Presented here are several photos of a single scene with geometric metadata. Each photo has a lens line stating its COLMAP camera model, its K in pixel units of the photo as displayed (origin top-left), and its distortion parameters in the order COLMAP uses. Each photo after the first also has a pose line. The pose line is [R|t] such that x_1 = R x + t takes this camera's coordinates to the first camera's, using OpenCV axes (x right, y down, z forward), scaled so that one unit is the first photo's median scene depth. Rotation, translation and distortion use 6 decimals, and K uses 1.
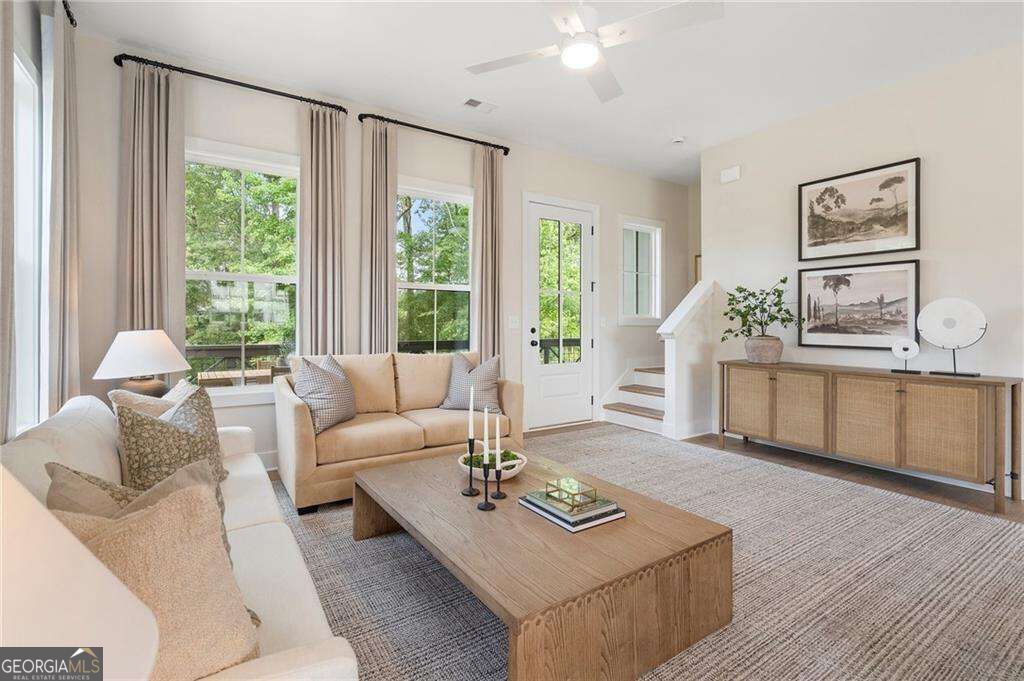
lens RADIAL K [[475.1, 0, 504.3], [0, 475.1, 320.9], [0, 0, 1]] dist [-0.003863, 0.001285]
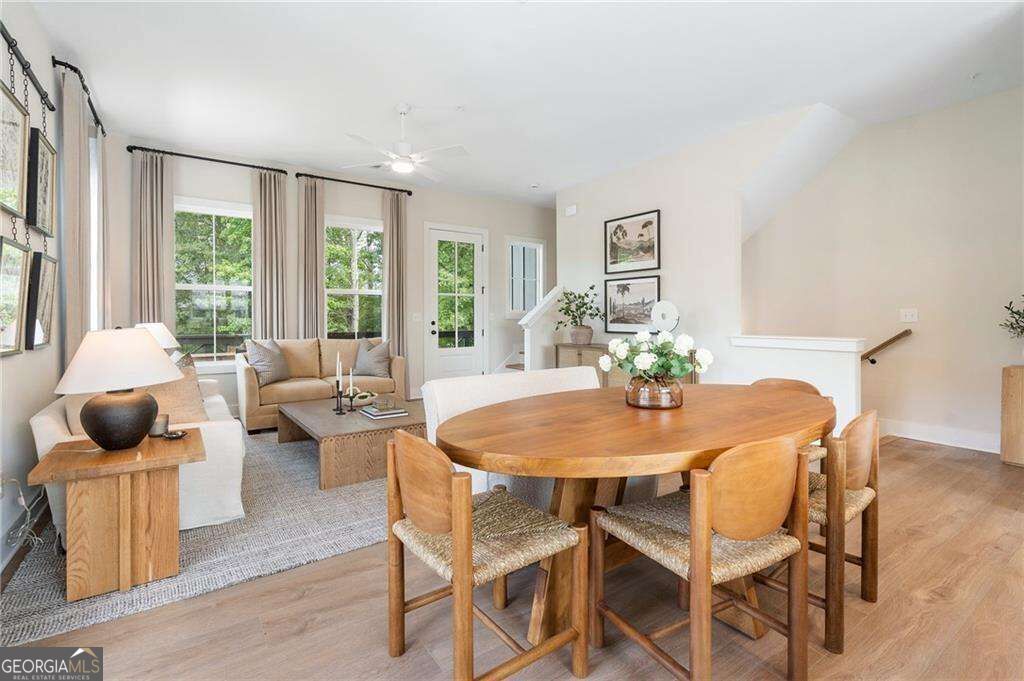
lens RADIAL K [[475.1, 0, 507.9], [0, 475.1, 320.4], [0, 0, 1]] dist [-0.003863, 0.001285]
pose [[0.999380, -0.004752, 0.034891, 0.284575], [0.004439, 0.999949, 0.009044, 0.001337], [-0.034932, -0.008884, 0.999350, -0.466536]]
